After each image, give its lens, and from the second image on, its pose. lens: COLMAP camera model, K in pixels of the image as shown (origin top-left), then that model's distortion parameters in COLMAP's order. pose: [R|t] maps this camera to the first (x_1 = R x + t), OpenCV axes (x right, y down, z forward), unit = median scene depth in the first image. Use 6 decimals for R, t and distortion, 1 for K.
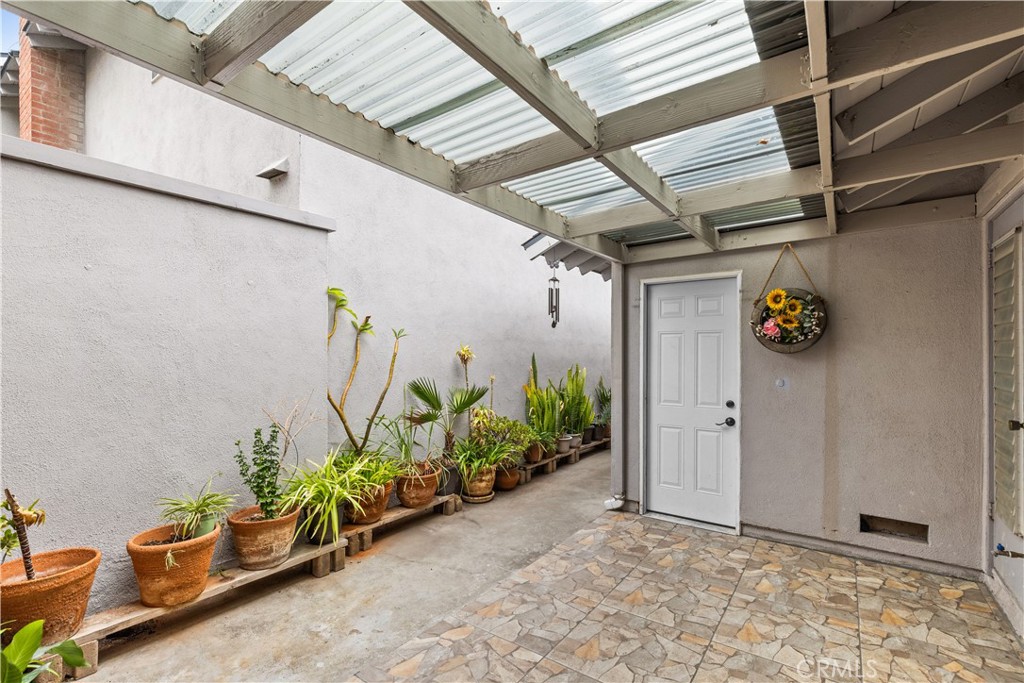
lens RADIAL K [[470.5, 0, 511.6], [0, 470.5, 347.1], [0, 0, 1]] dist [0.011530, -0.000920]
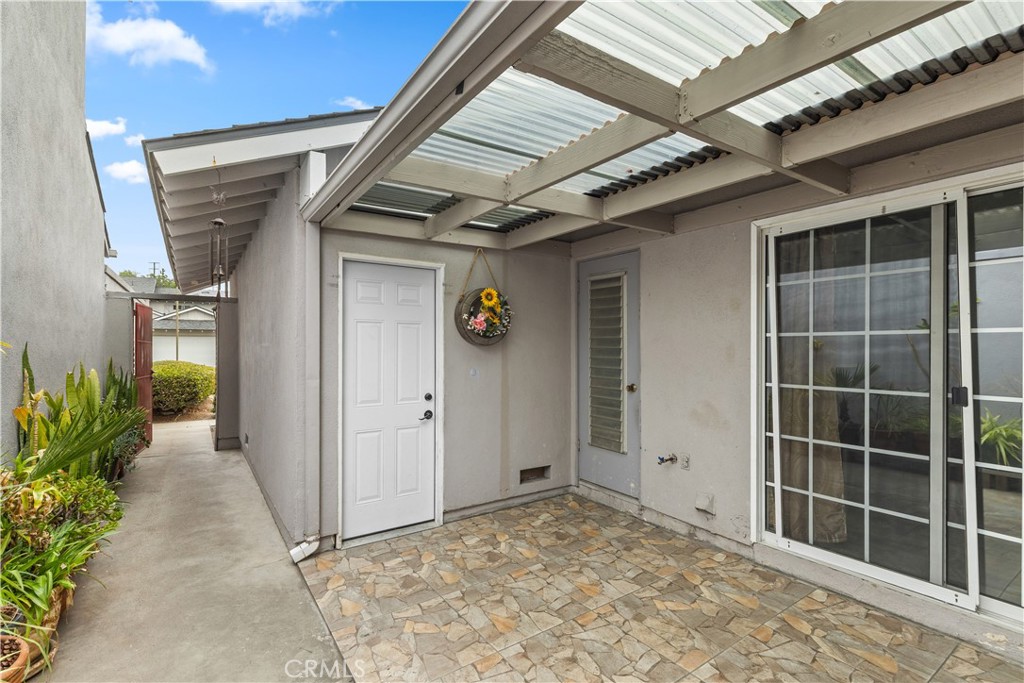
lens RADIAL K [[470.5, 0, 513.0], [0, 470.5, 344.5], [0, 0, 1]] dist [0.011530, -0.000920]
pose [[0.341989, 0.006934, 0.939678, -0.461861], [-0.012553, 0.999917, -0.002809, 0.013217], [-0.939620, -0.010835, 0.342048, 0.567891]]
